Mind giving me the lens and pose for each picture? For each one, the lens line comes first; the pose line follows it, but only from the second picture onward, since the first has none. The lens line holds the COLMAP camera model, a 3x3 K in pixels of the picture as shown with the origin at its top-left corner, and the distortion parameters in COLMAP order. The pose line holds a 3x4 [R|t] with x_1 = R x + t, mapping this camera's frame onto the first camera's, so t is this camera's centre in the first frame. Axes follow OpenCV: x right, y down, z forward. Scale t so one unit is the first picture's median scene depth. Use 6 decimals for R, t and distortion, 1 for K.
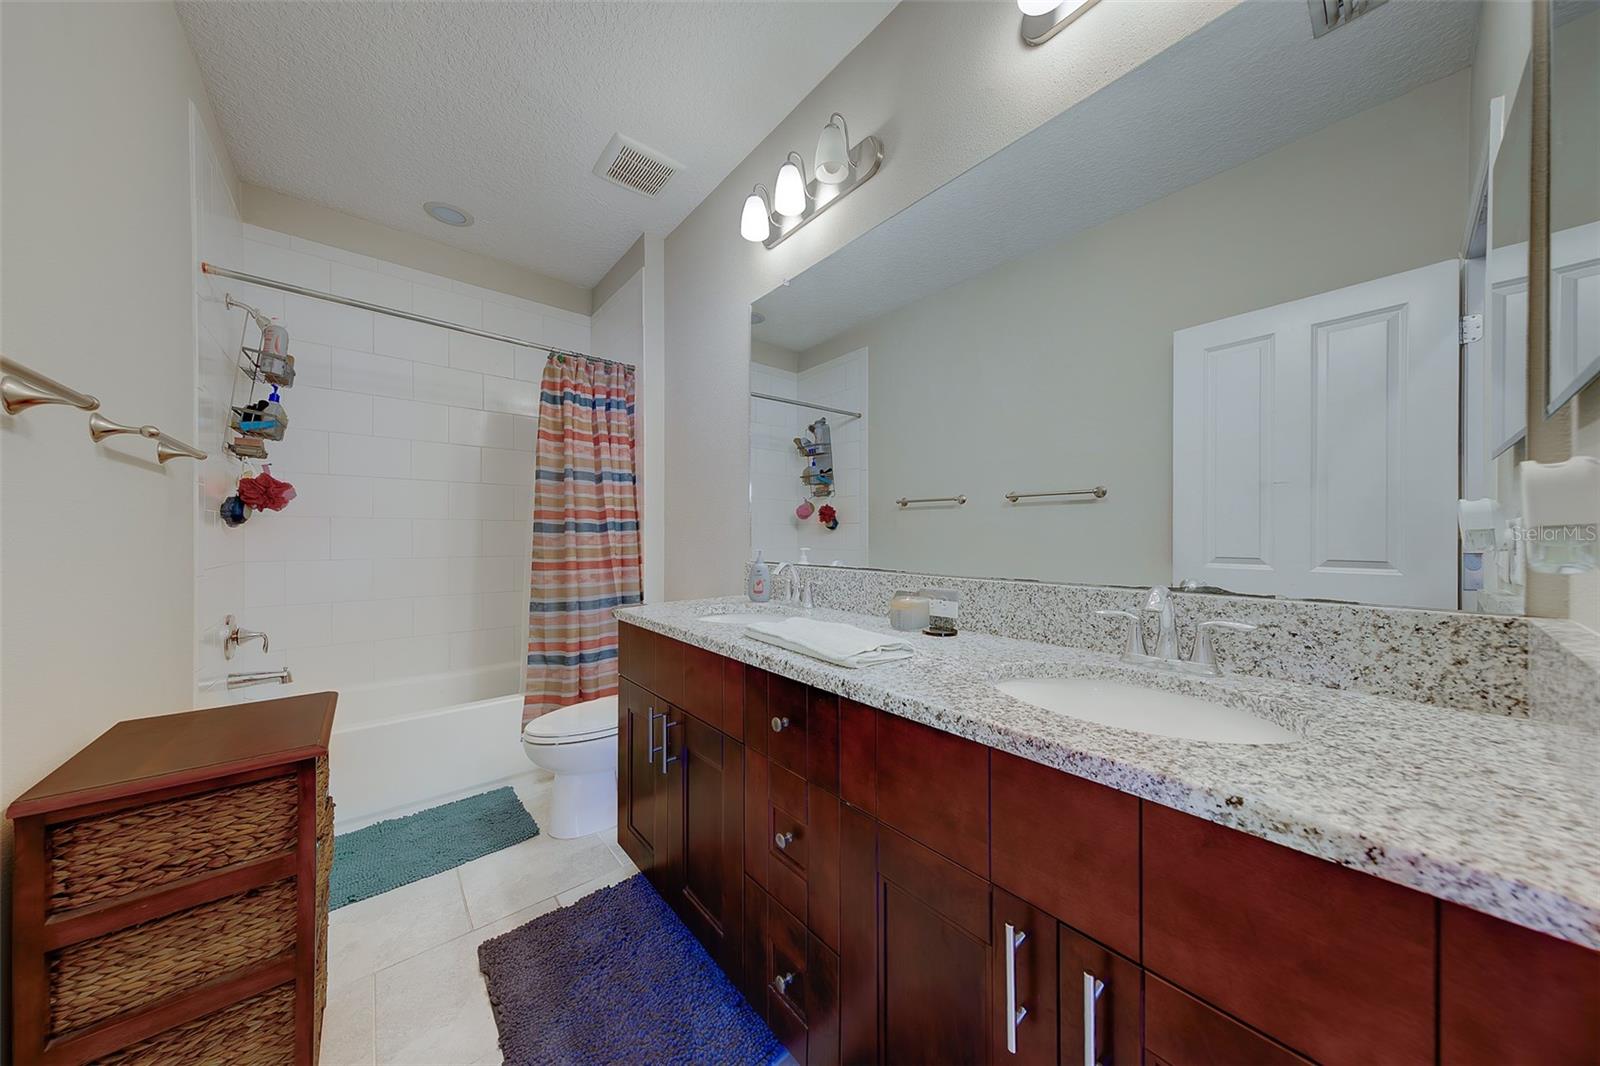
lens RADIAL K [[505.9, 0, 814.4], [0, 505.9, 526.3], [0, 0, 1]] dist [0.010040, -0.001716]
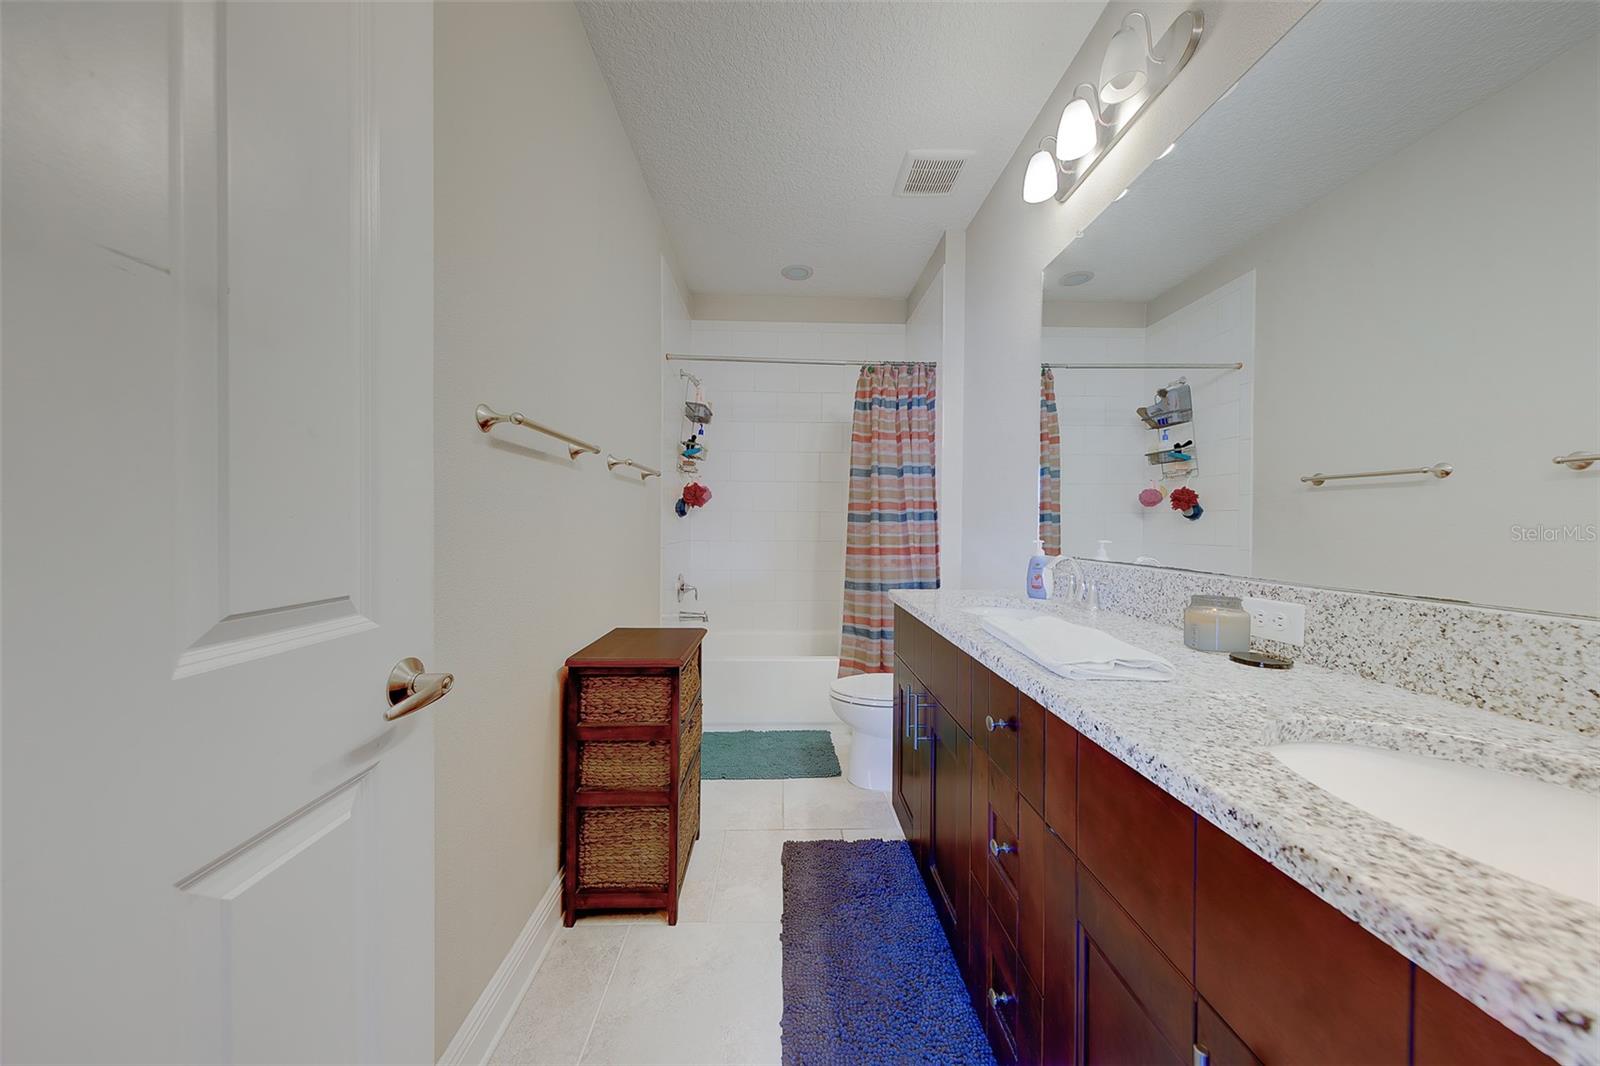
lens RADIAL K [[507.9, 0, 800.4], [0, 507.9, 516.3], [0, 0, 1]] dist [0.012586, -0.002652]
pose [[0.778334, -0.005208, -0.627829, 0.119478], [0.005065, 0.999985, -0.002016, 0.001470], [0.627830, -0.001611, 0.778349, 0.015647]]
